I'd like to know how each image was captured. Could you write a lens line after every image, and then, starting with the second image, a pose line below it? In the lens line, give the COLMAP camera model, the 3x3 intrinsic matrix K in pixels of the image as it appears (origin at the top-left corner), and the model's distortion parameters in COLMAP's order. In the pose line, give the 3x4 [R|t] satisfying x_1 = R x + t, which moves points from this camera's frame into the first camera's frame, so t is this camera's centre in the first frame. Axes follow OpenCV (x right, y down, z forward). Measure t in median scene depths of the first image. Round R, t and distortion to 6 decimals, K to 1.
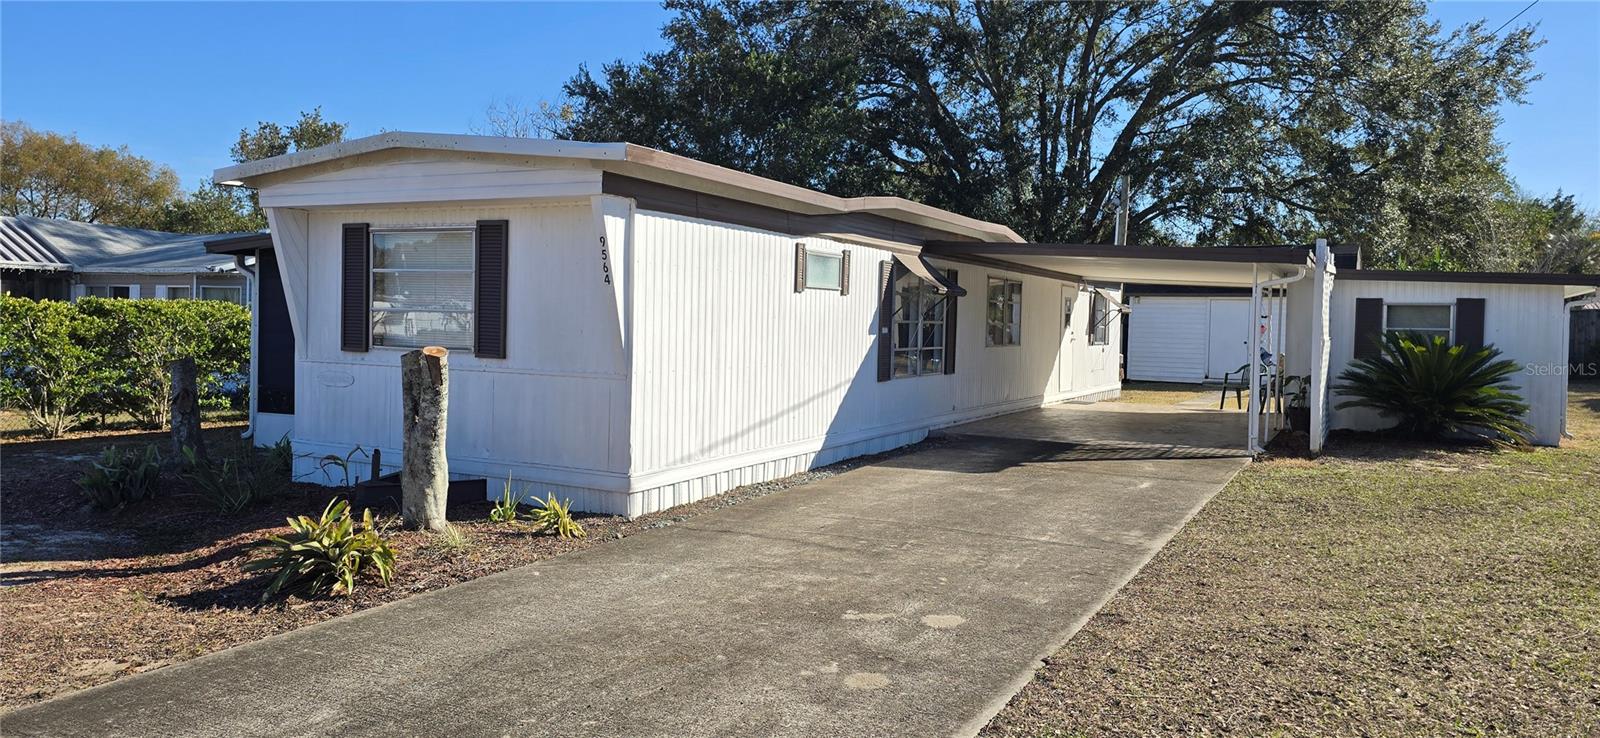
lens RADIAL K [[1071.5, 0, 797.5], [0, 1071.5, 349.5], [0, 0, 1]] dist [0.114100, -0.120464]
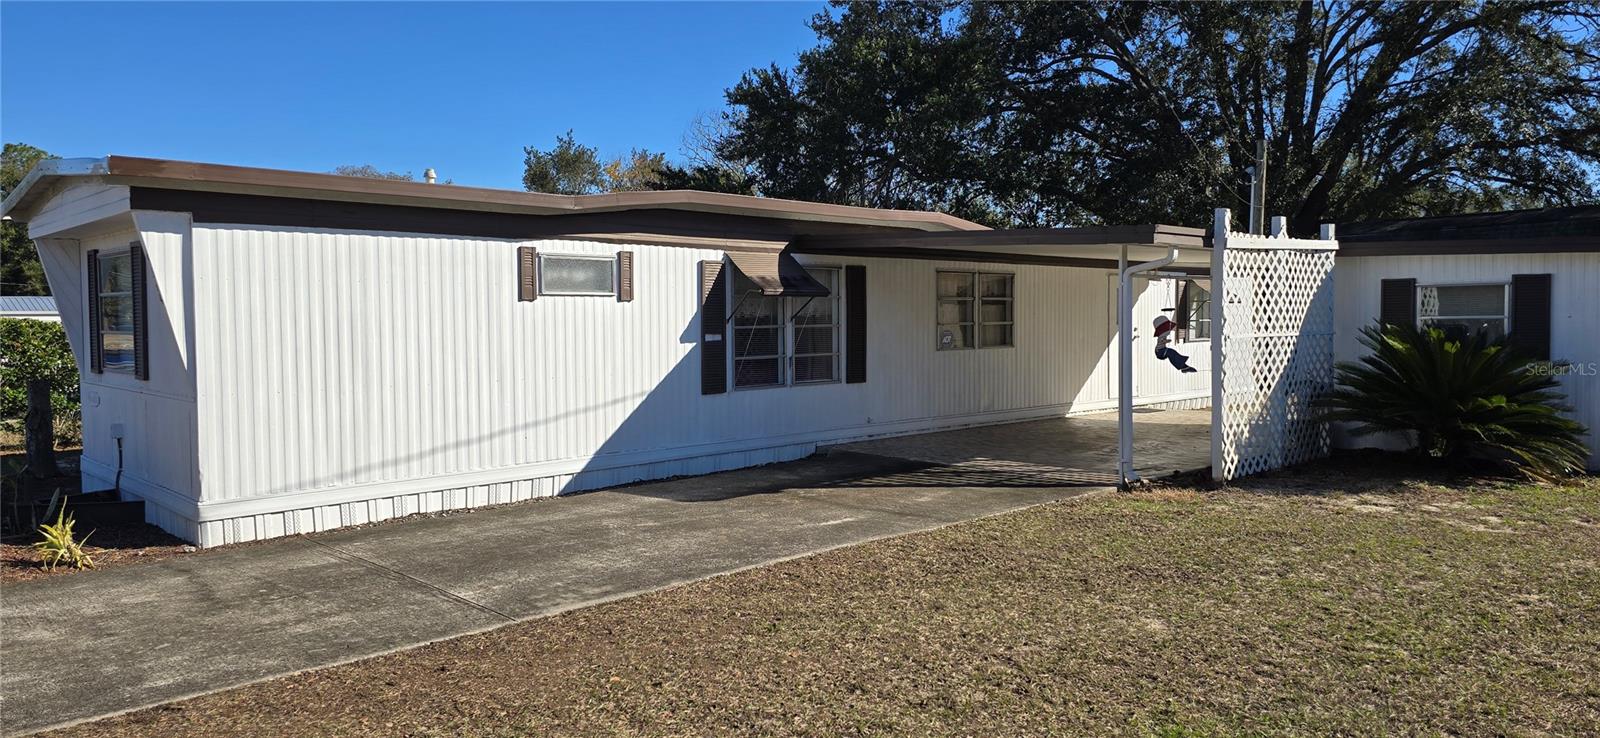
lens RADIAL K [[1071.5, 0, 797.5], [0, 1071.5, 349.5], [0, 0, 1]] dist [0.114100, -0.120464]
pose [[0.951071, -0.018766, -0.308402, 0.427551], [0.019018, 0.999817, -0.002191, -0.004242], [0.308386, -0.003781, 0.951254, 0.158527]]
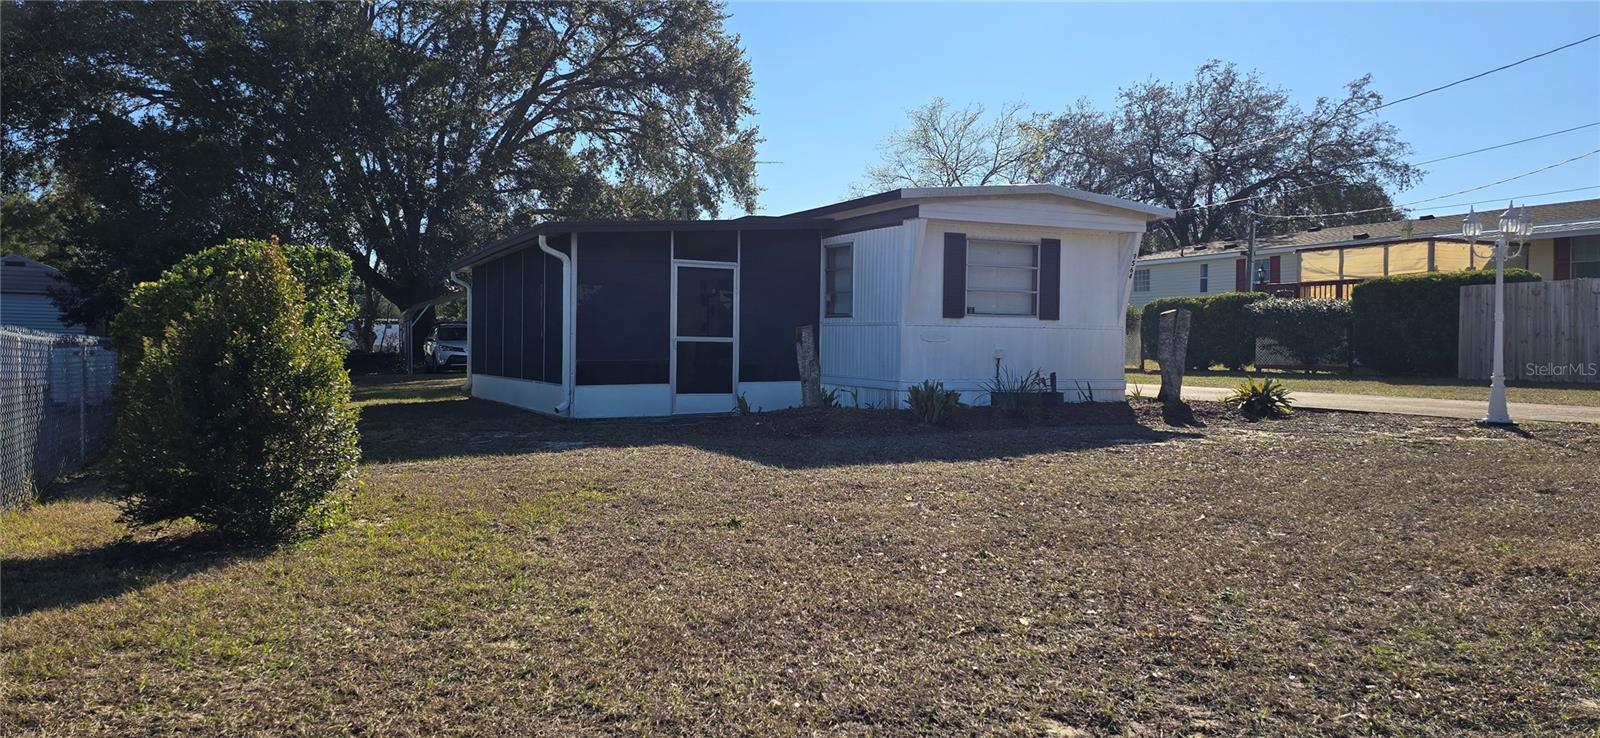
lens RADIAL K [[1071.5, 0, 797.5], [0, 1071.5, 349.5], [0, 0, 1]] dist [0.114100, -0.120464]
pose [[0.580950, -0.021168, 0.813664, -1.317761], [0.029171, 0.999561, 0.005176, 0.023859], [-0.813416, 0.020729, 0.581313, 0.234197]]
